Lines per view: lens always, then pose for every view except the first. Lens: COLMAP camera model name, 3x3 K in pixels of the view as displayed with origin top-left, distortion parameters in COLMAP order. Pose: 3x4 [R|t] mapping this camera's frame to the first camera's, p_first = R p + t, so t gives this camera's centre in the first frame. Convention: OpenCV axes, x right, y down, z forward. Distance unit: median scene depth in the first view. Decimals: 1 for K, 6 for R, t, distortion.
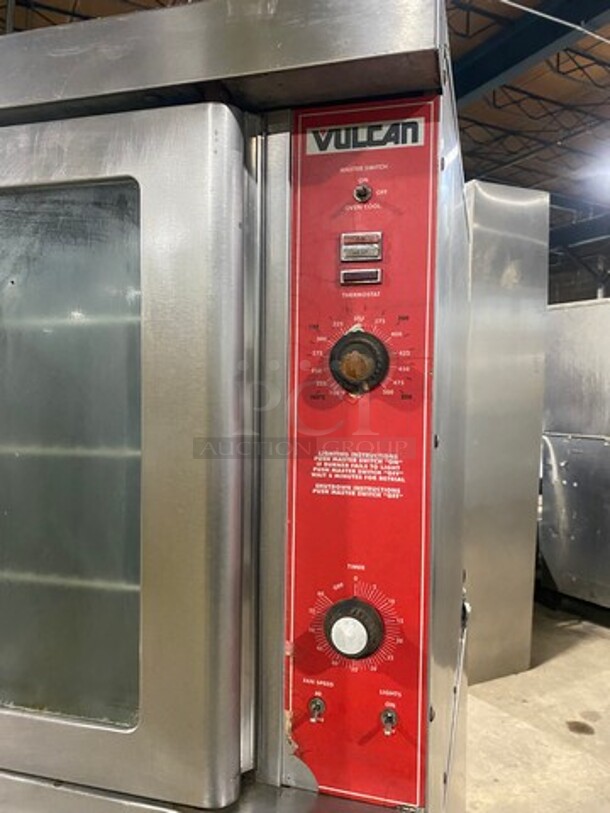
lens RADIAL K [[616.1, 0, 310.5], [0, 616.1, 406.0], [0, 0, 1]] dist [0.026386, -0.017025]
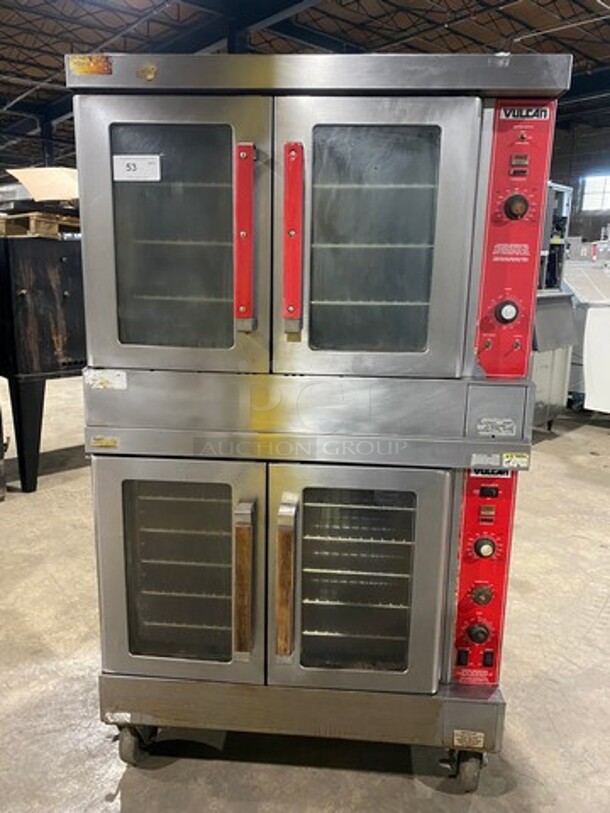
lens RADIAL K [[616.1, 0, 298.5], [0, 616.1, 401.8], [0, 0, 1]] dist [0.026386, -0.017025]
pose [[0.978385, -0.032772, 0.204180, -1.330109], [-0.005629, 0.982776, 0.184713, 0.248324], [-0.206717, -0.181869, 0.961349, -1.405867]]
